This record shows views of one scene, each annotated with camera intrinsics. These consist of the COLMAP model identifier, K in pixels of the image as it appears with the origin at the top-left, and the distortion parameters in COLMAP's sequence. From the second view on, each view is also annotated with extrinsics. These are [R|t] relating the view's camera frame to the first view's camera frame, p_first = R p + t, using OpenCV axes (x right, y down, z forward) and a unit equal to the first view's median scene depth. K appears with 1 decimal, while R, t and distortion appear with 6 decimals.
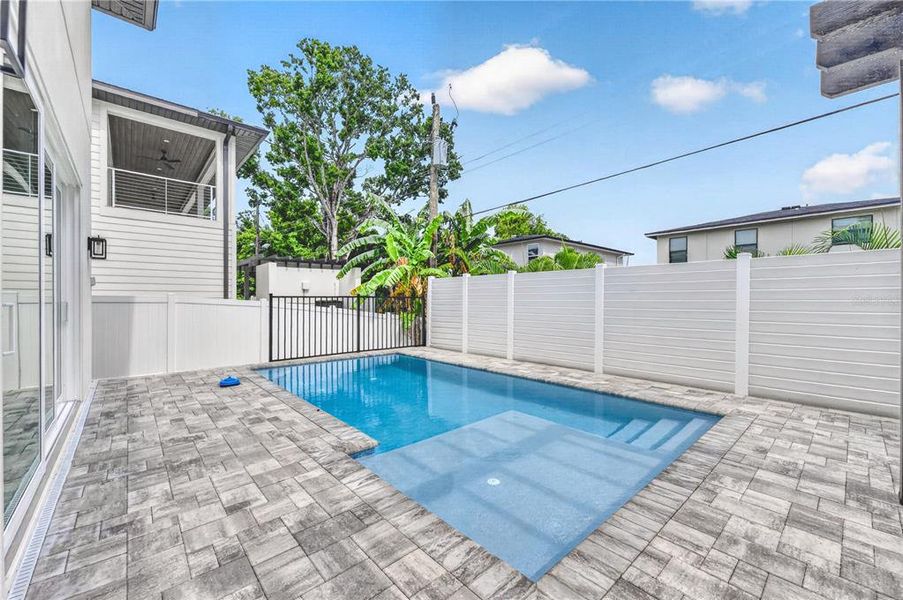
lens RADIAL K [[359.5, 0, 454.1], [0, 359.5, 300.2], [0, 0, 1]] dist [-0.002350, -0.000706]
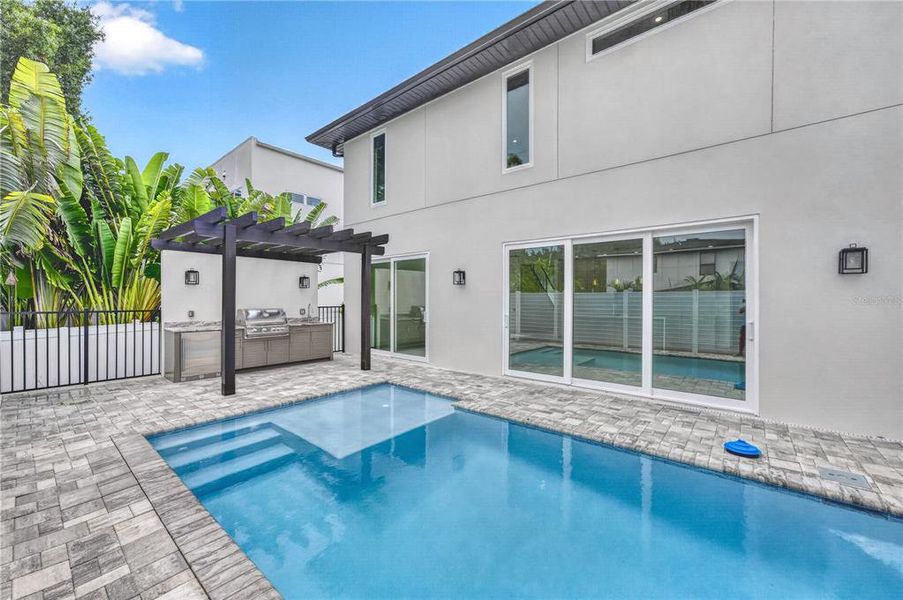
lens RADIAL K [[359.5, 0, 459.4], [0, 359.5, 298.9], [0, 0, 1]] dist [-0.002350, -0.000706]
pose [[-0.986950, -0.002604, -0.161006, 0.016565], [-0.001916, 0.999988, -0.004431, -0.055832], [0.161016, -0.004064, -0.986943, 1.719558]]
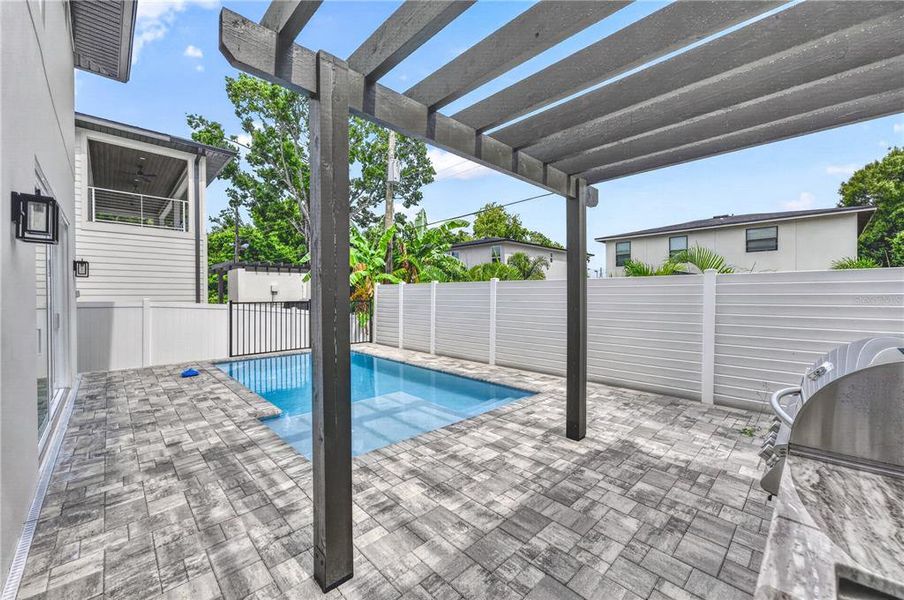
lens RADIAL K [[359.9, 0, 460.2], [0, 359.9, 297.3], [0, 0, 1]] dist [-0.002350, -0.000706]
pose [[0.999340, -0.000536, 0.036329, 0.296521], [0.000231, 0.999965, 0.008381, -0.053558], [-0.036332, -0.008367, 0.999305, -0.315937]]
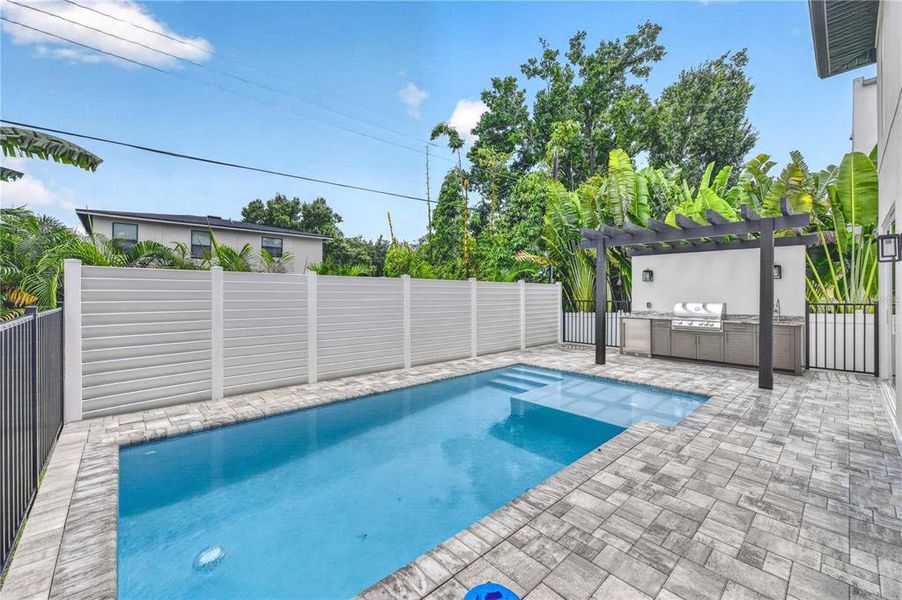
lens RADIAL K [[359.1, 0, 439.8], [0, 359.1, 293.1], [0, 0, 1]] dist [-0.002350, -0.000706]
pose [[0.016742, -0.000598, 0.999860, -1.019636], [-0.003694, 0.999993, 0.000660, -0.054192], [-0.999853, -0.003704, 0.016740, 1.126968]]
